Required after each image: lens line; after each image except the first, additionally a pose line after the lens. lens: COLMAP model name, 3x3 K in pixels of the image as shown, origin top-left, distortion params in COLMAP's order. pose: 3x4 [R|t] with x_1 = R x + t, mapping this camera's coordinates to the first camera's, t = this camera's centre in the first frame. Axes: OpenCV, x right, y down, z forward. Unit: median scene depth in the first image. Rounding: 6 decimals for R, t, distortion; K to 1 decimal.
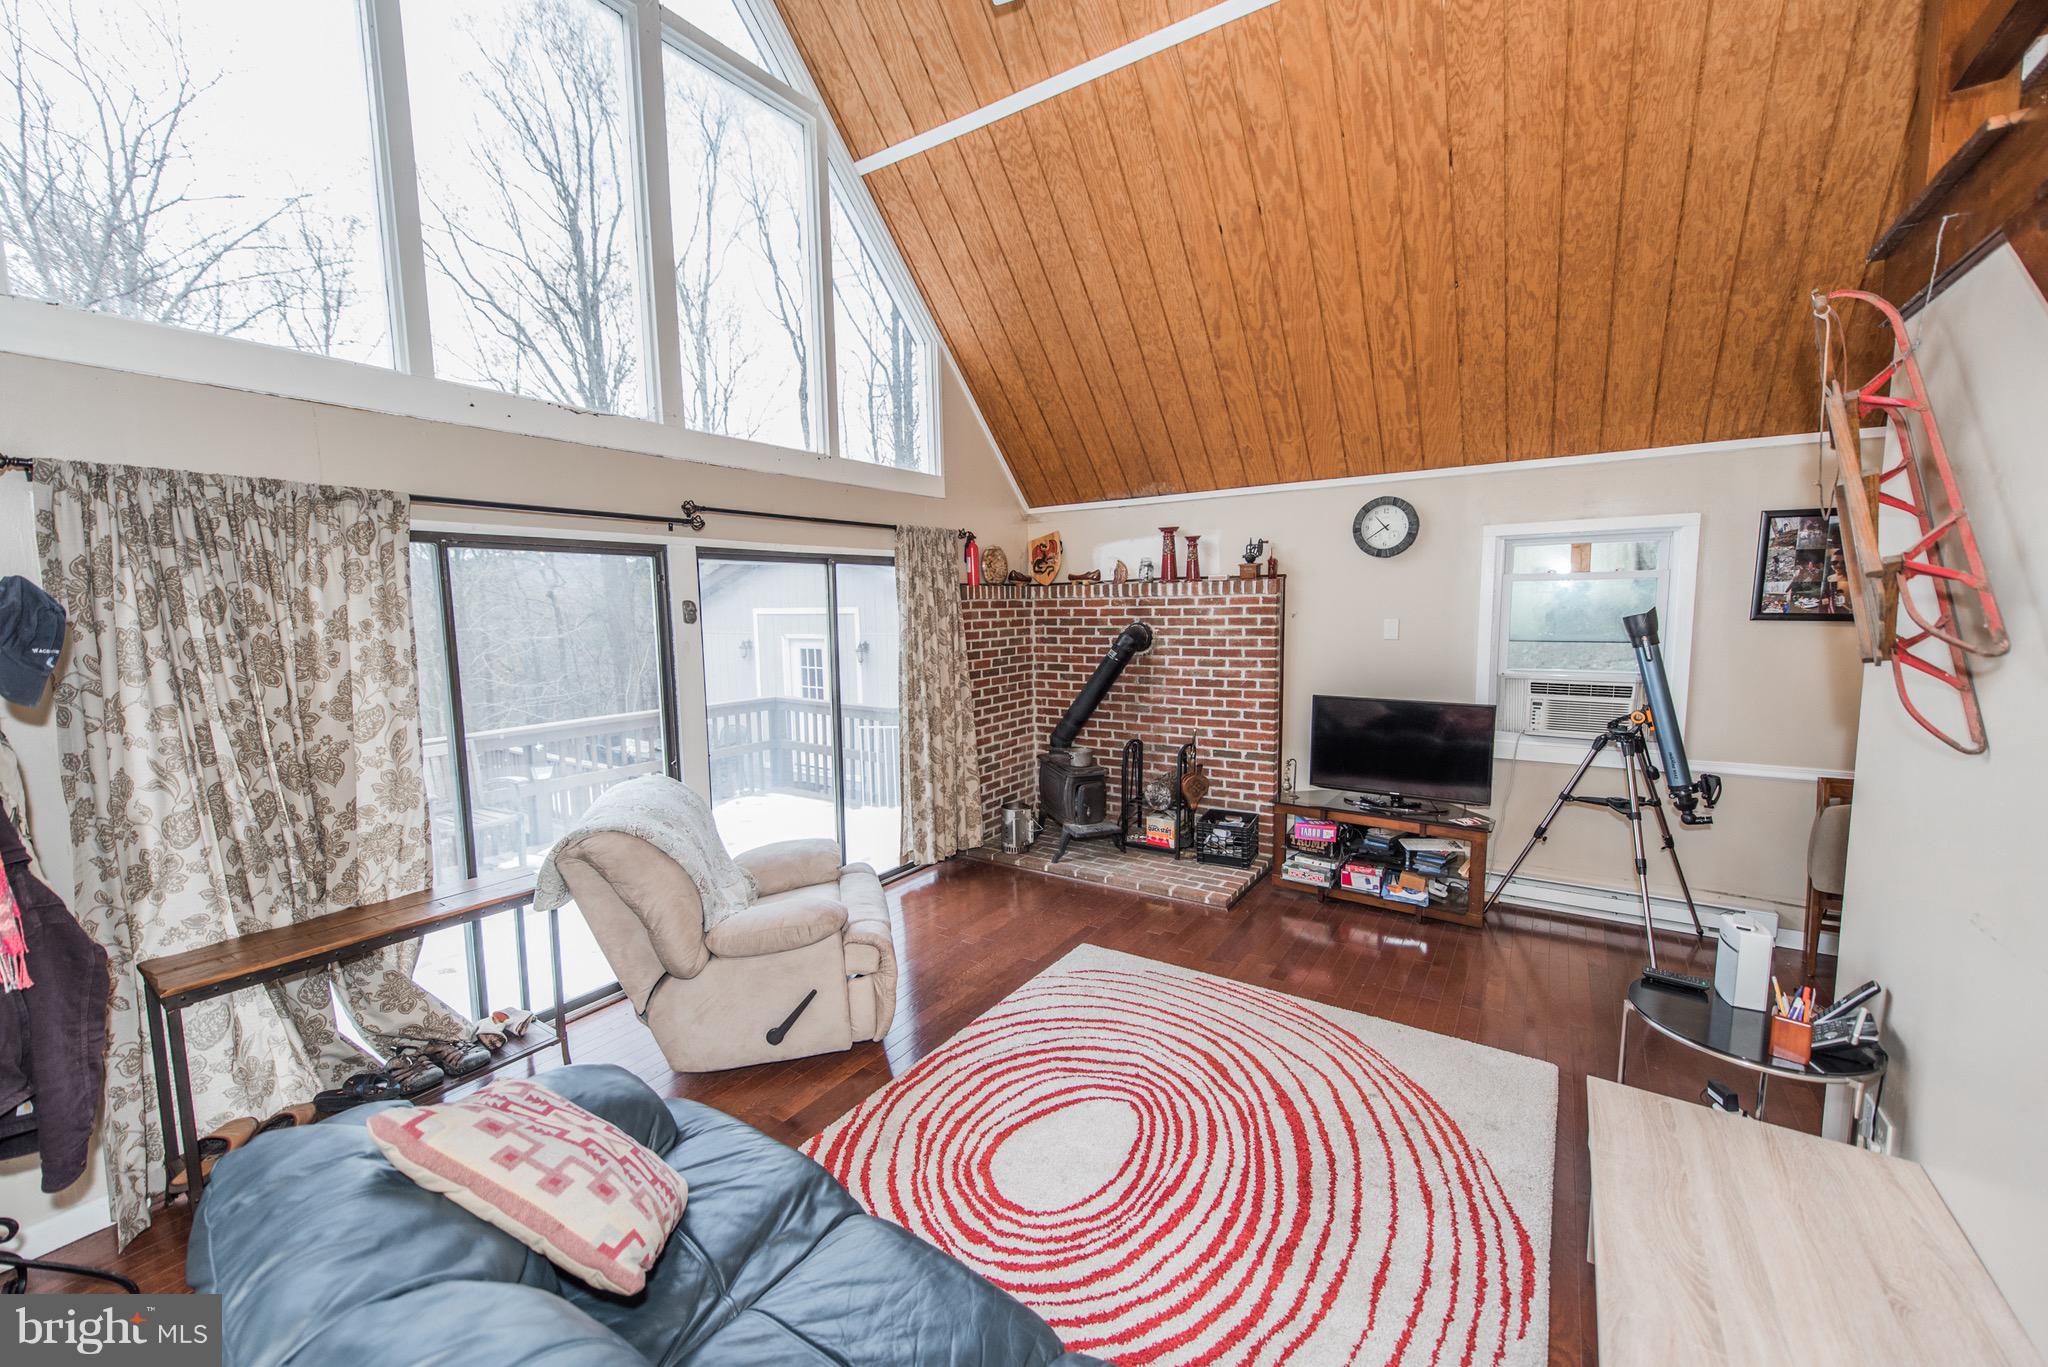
lens RADIAL K [[799.7, 0, 1022.3], [0, 799.7, 684.4], [0, 0, 1]] dist [0.007708, -0.000202]
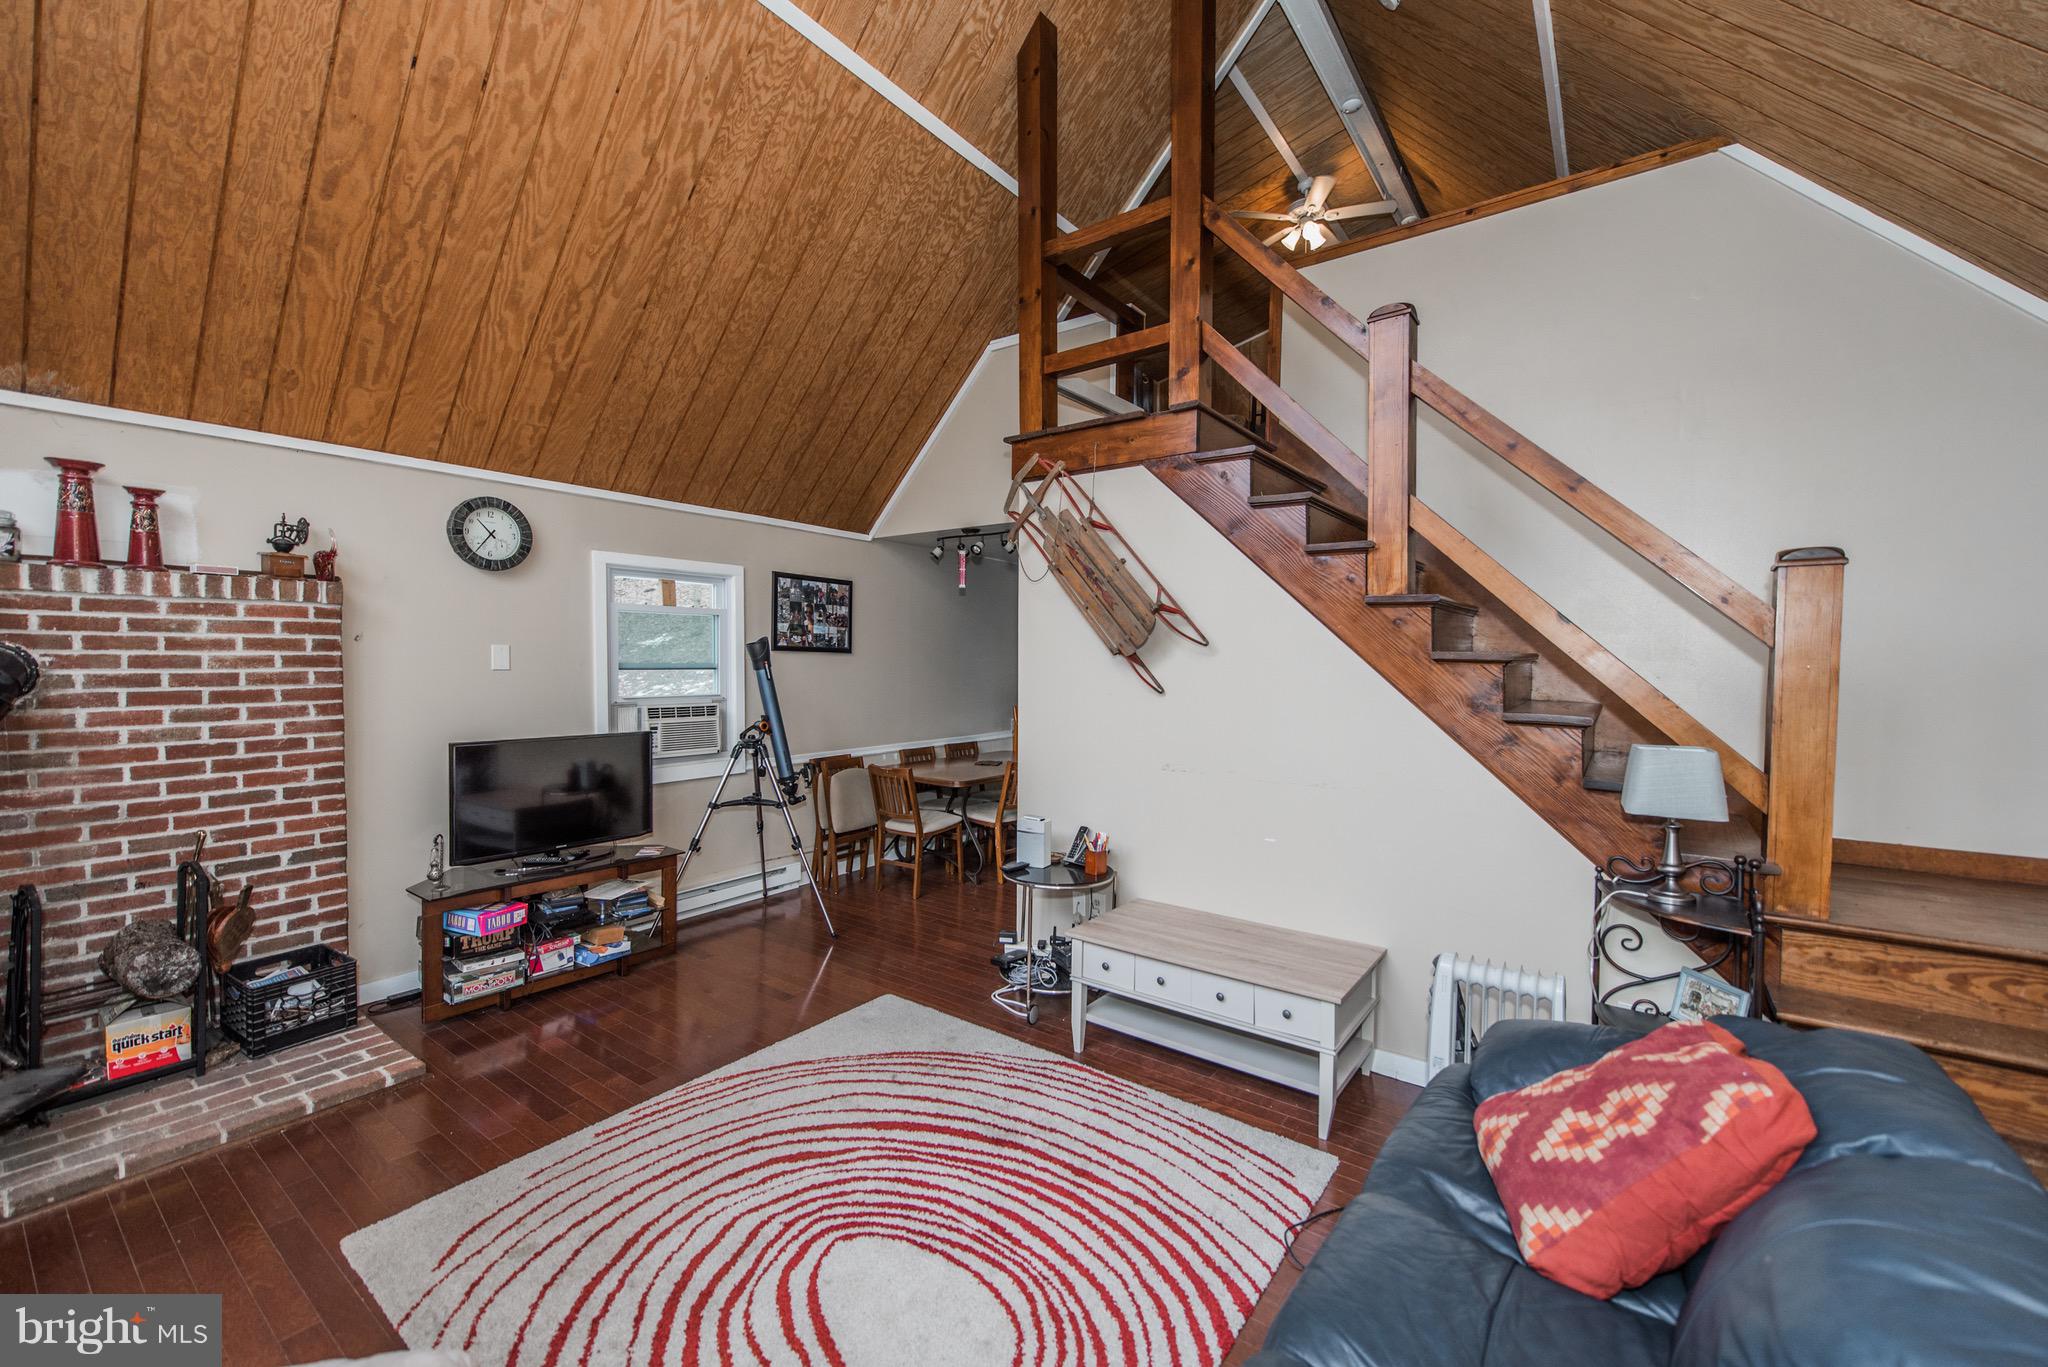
lens RADIAL K [[823.2, 0, 1020.6], [0, 823.2, 681.1], [0, 0, 1]] dist [0.011741, -0.000154]
pose [[0.052230, -0.013491, 0.998544, -0.394619], [0.093434, 0.995589, 0.008564, -0.001707], [-0.994255, 0.092851, 0.053260, 0.450056]]
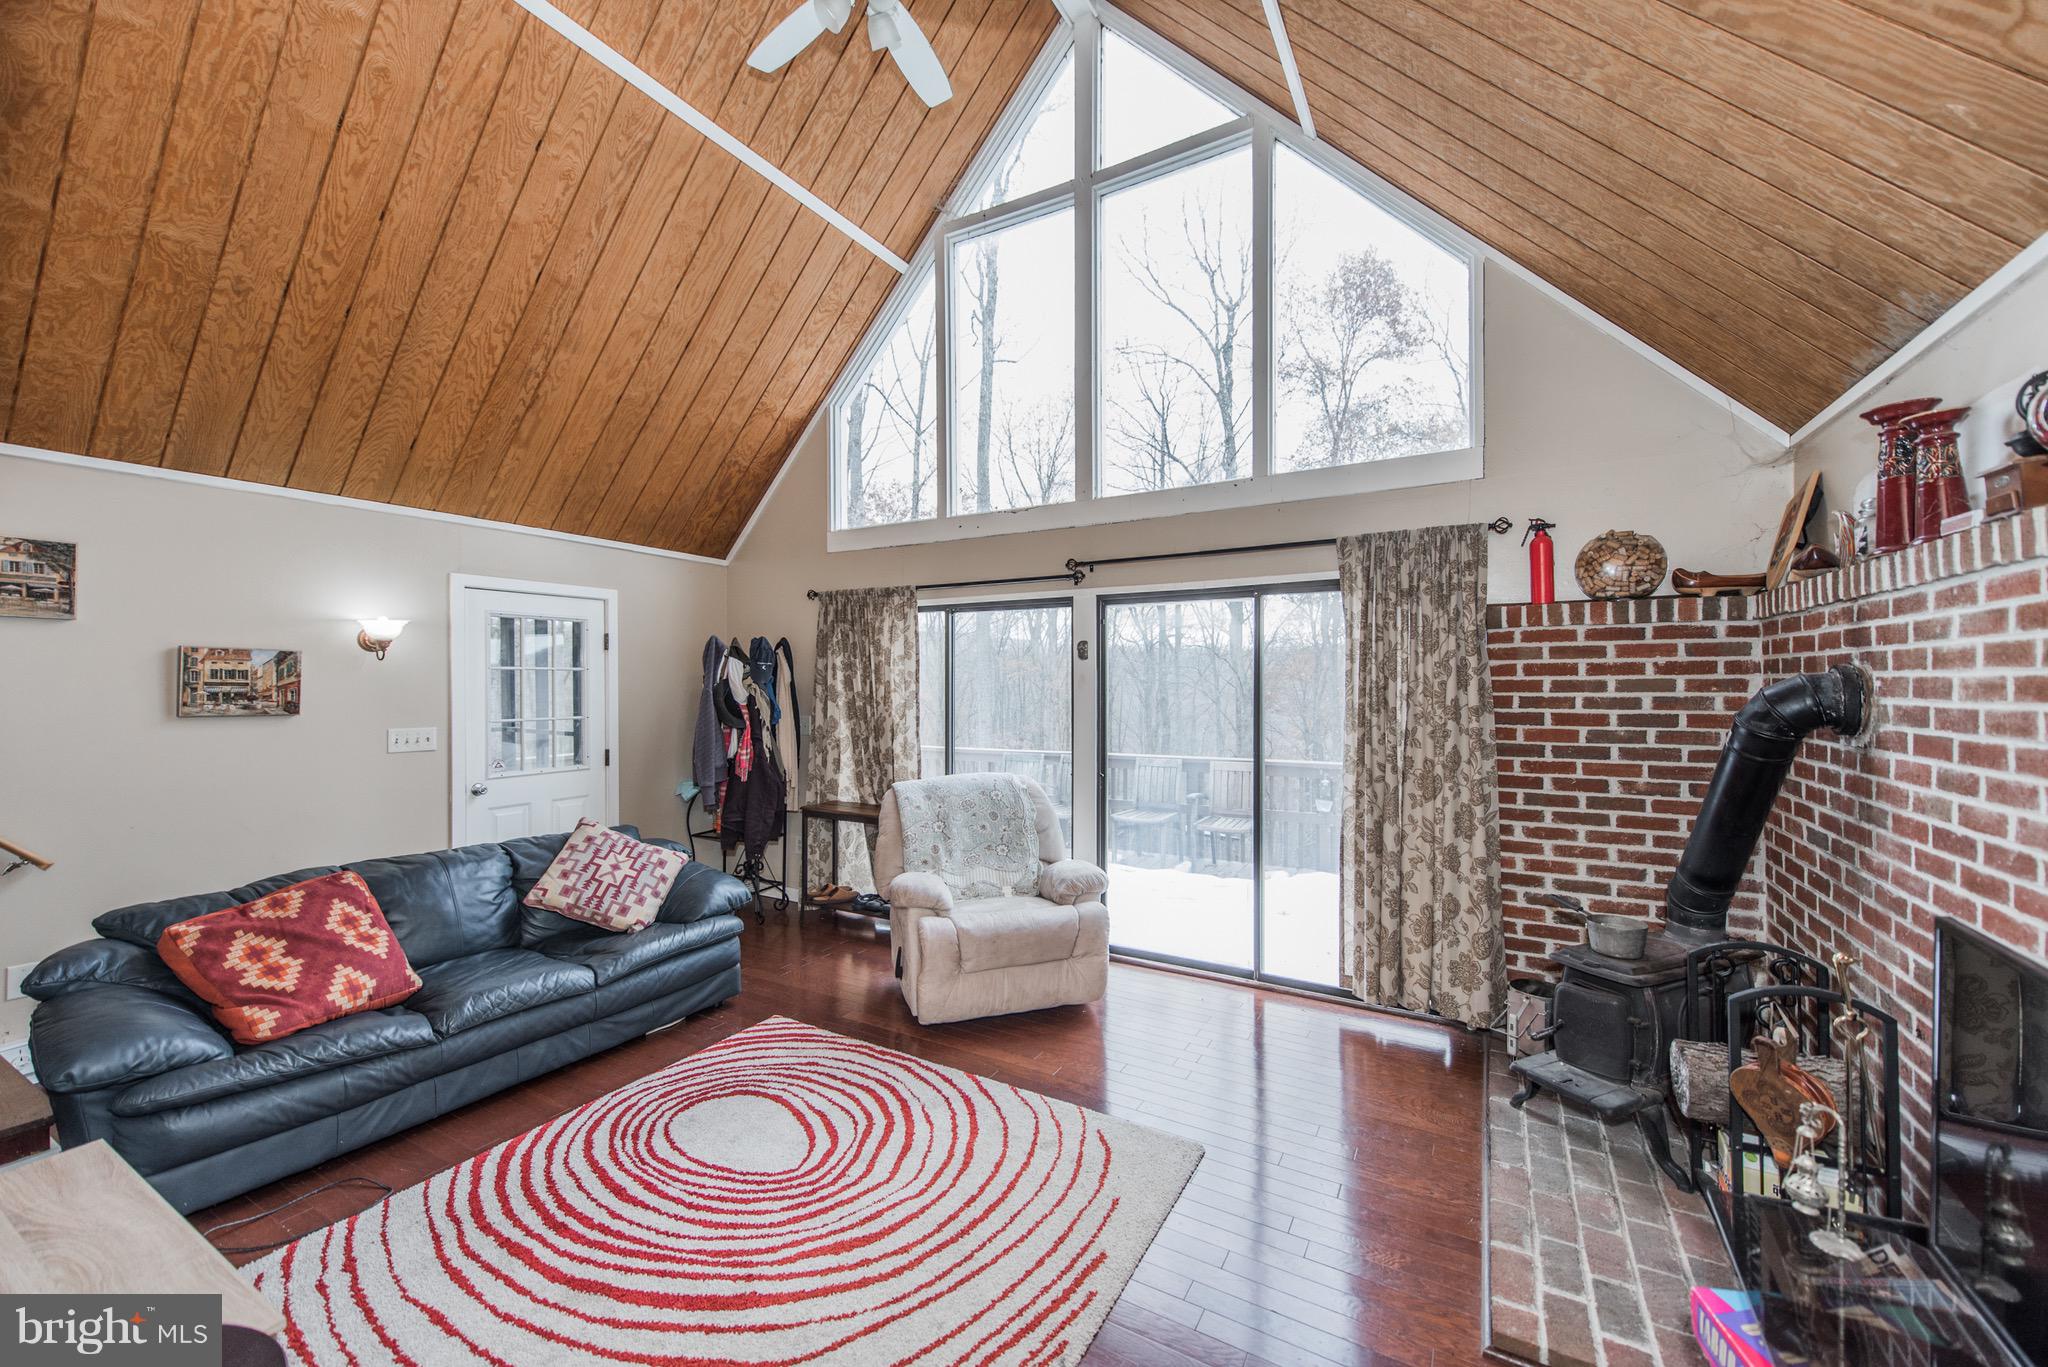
lens RADIAL K [[799.7, 0, 1022.3], [0, 799.7, 684.4], [0, 0, 1]] dist [0.007708, -0.000202]
pose [[0.060496, 0.019544, -0.997977, 0.643452], [-0.099468, 0.994950, 0.013455, -0.039221], [0.993200, 0.098453, 0.062135, 0.702355]]
